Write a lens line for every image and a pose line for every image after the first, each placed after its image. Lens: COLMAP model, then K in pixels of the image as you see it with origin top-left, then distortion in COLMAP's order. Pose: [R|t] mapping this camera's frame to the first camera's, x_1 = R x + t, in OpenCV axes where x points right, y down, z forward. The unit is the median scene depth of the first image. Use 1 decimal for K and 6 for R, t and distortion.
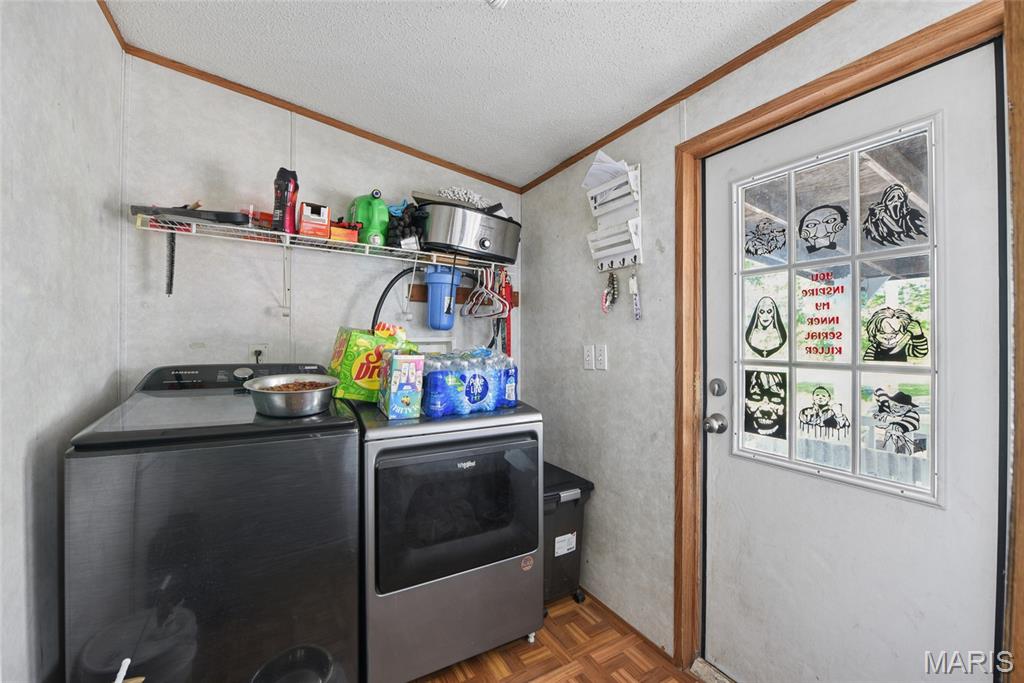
lens RADIAL K [[413.4, 0, 511.5], [0, 413.4, 338.3], [0, 0, 1]] dist [-0.016028, -0.000384]
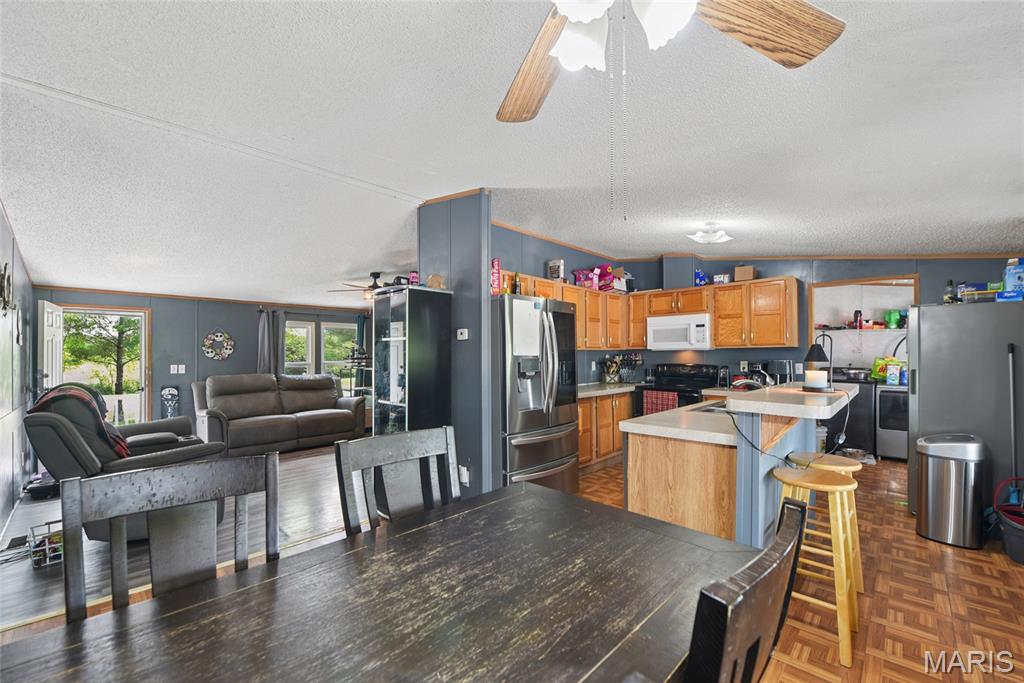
lens RADIAL K [[413.4, 0, 510.5], [0, 413.4, 353.4], [0, 0, 1]] dist [-0.016028, -0.000384]
pose [[0.273584, 0.001032, -0.961848, 1.862986], [0.007512, 0.999967, 0.003210, -0.085151], [0.961819, -0.008104, 0.273567, -2.614443]]
